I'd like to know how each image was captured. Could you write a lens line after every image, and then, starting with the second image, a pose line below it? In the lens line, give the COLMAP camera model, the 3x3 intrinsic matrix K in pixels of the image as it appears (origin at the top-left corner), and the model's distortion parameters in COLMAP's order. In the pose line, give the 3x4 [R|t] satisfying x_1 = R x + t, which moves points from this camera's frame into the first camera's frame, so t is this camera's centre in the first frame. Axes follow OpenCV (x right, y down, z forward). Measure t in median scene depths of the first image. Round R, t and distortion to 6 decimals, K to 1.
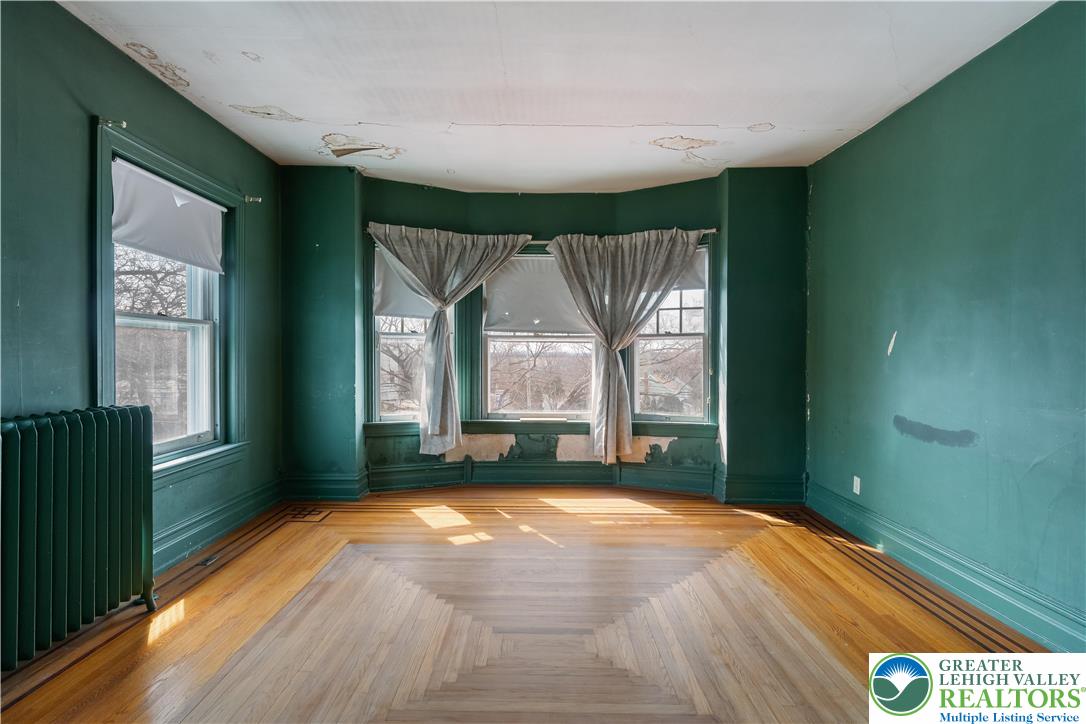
lens RADIAL K [[524.3, 0, 509.4], [0, 524.3, 358.7], [0, 0, 1]] dist [0.001014, 0.001288]
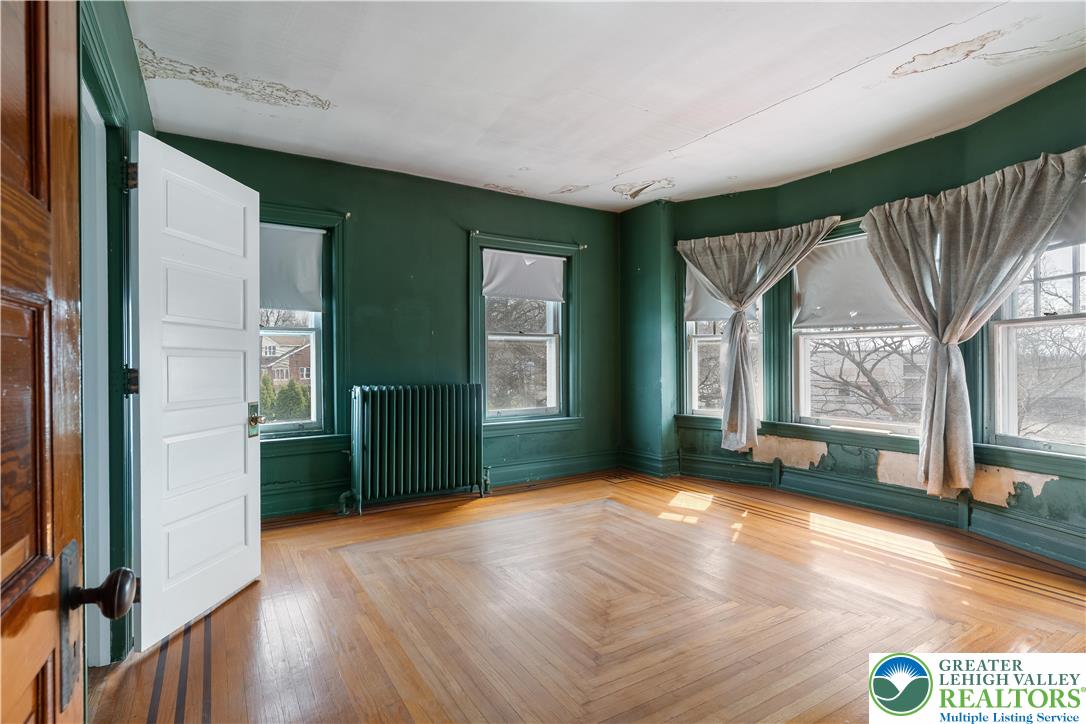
lens RADIAL K [[524.3, 0, 518.8], [0, 524.3, 365.0], [0, 0, 1]] dist [0.001014, 0.001288]
pose [[0.512202, -0.000096, -0.858865, 0.534708], [-0.000336, 1.000000, -0.000312, 0.013472], [0.858865, 0.000449, 0.512202, 0.101739]]
